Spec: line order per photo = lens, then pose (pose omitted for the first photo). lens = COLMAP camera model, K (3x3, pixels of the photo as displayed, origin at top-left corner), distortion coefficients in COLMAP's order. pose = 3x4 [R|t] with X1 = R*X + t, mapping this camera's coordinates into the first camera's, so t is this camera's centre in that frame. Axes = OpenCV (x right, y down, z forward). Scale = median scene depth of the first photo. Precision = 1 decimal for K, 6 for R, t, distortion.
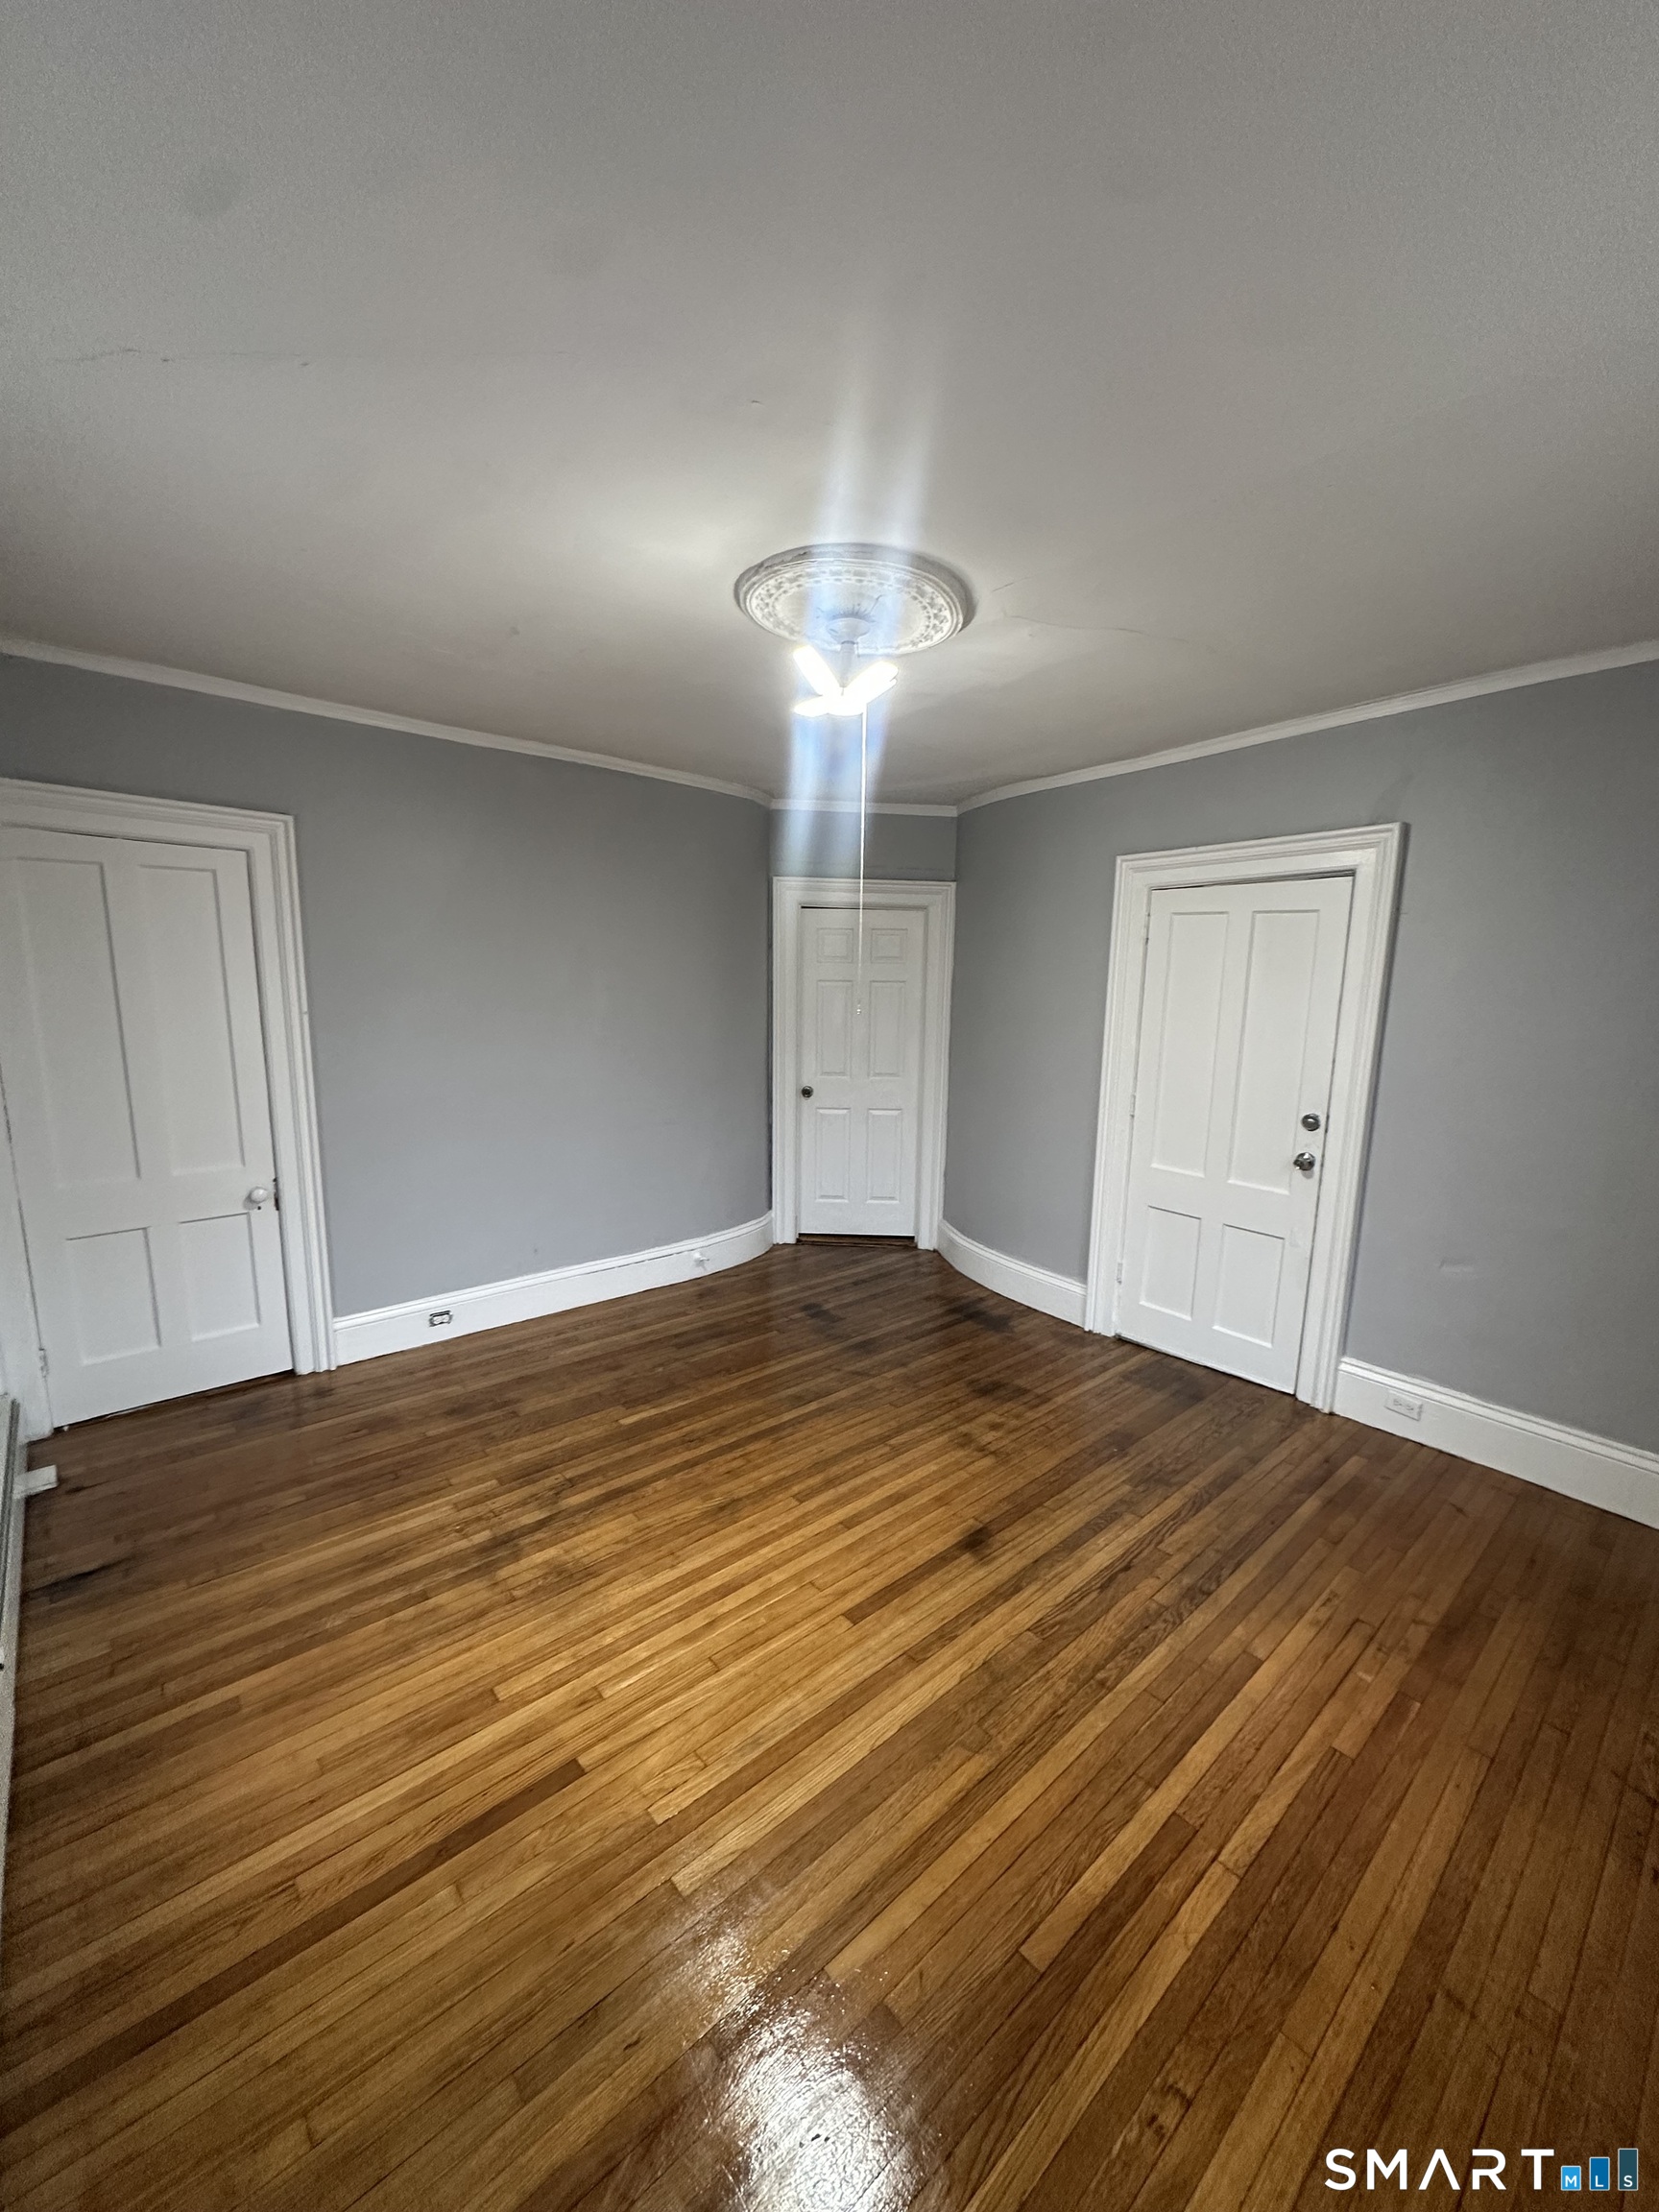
lens RADIAL K [[882.8, 0, 829.5], [0, 882.8, 1106.0], [0, 0, 1]] dist [-0.001736, -0.000163]
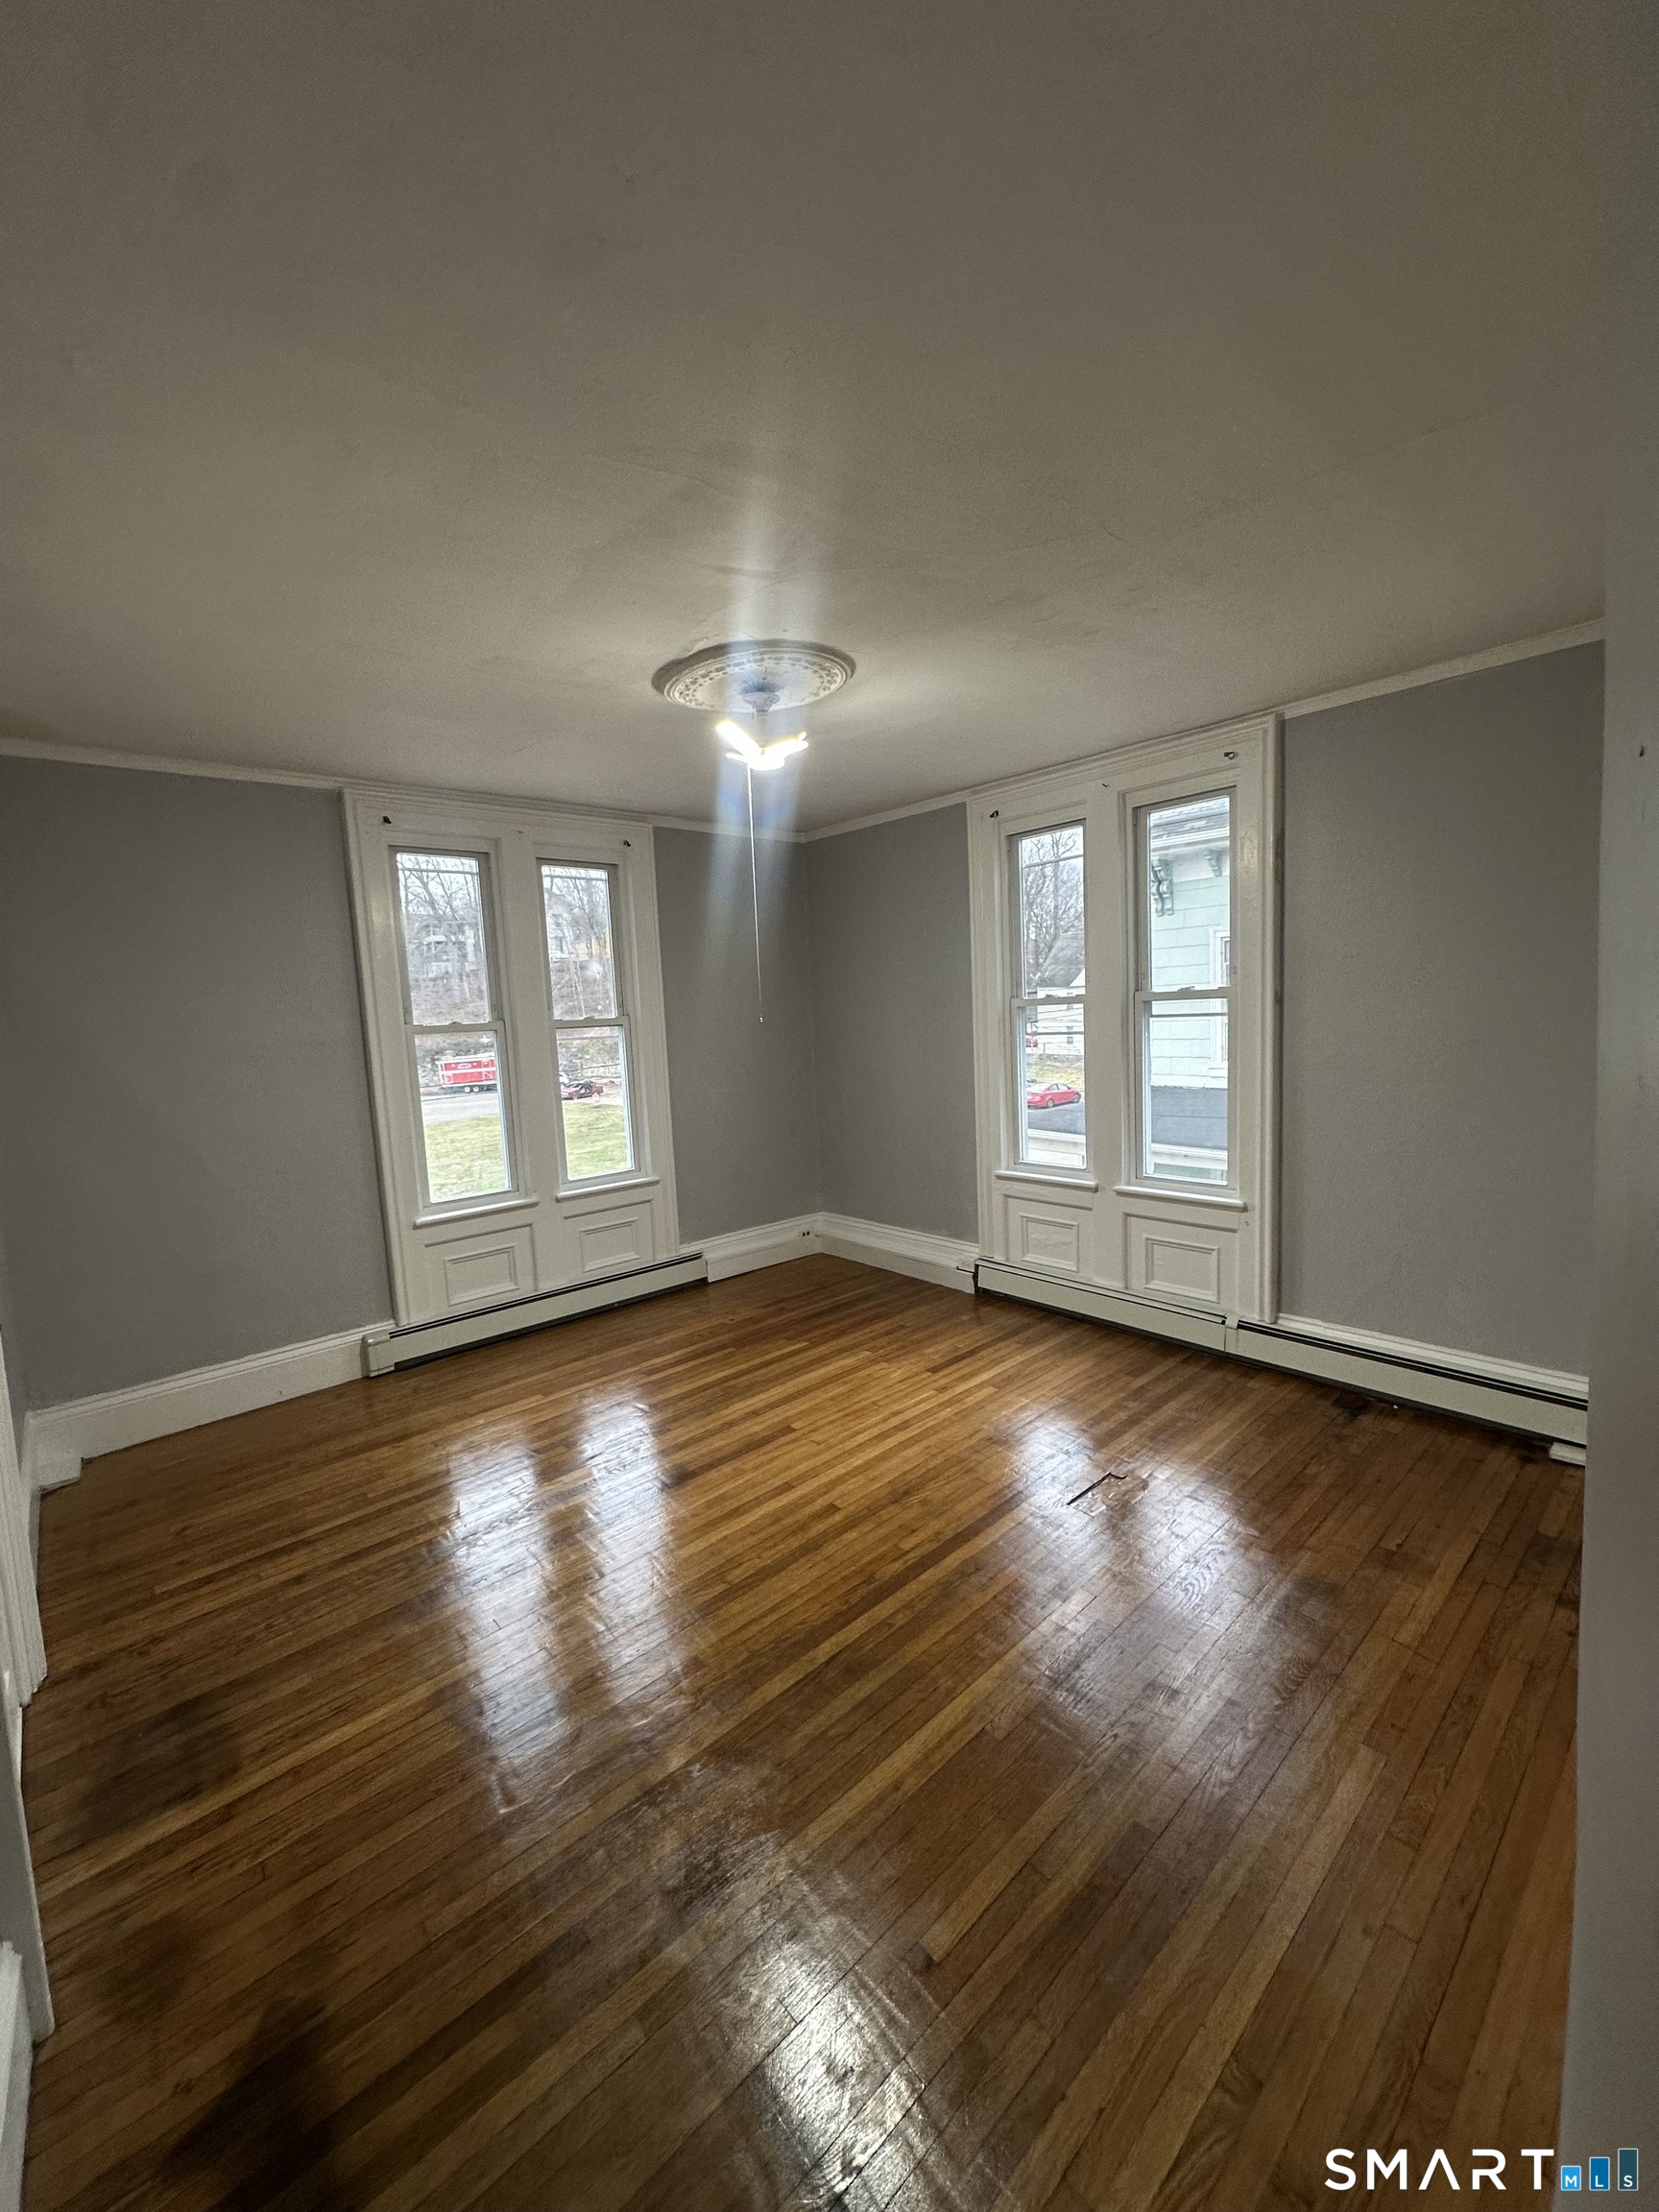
lens RADIAL K [[882.8, 0, 829.5], [0, 882.8, 1106.0], [0, 0, 1]] dist [-0.001736, -0.000163]
pose [[-0.999468, 0.031310, -0.009125, -0.038747], [0.027558, 0.960442, 0.277115, -0.295726], [0.017440, 0.276716, -0.960793, 2.016720]]
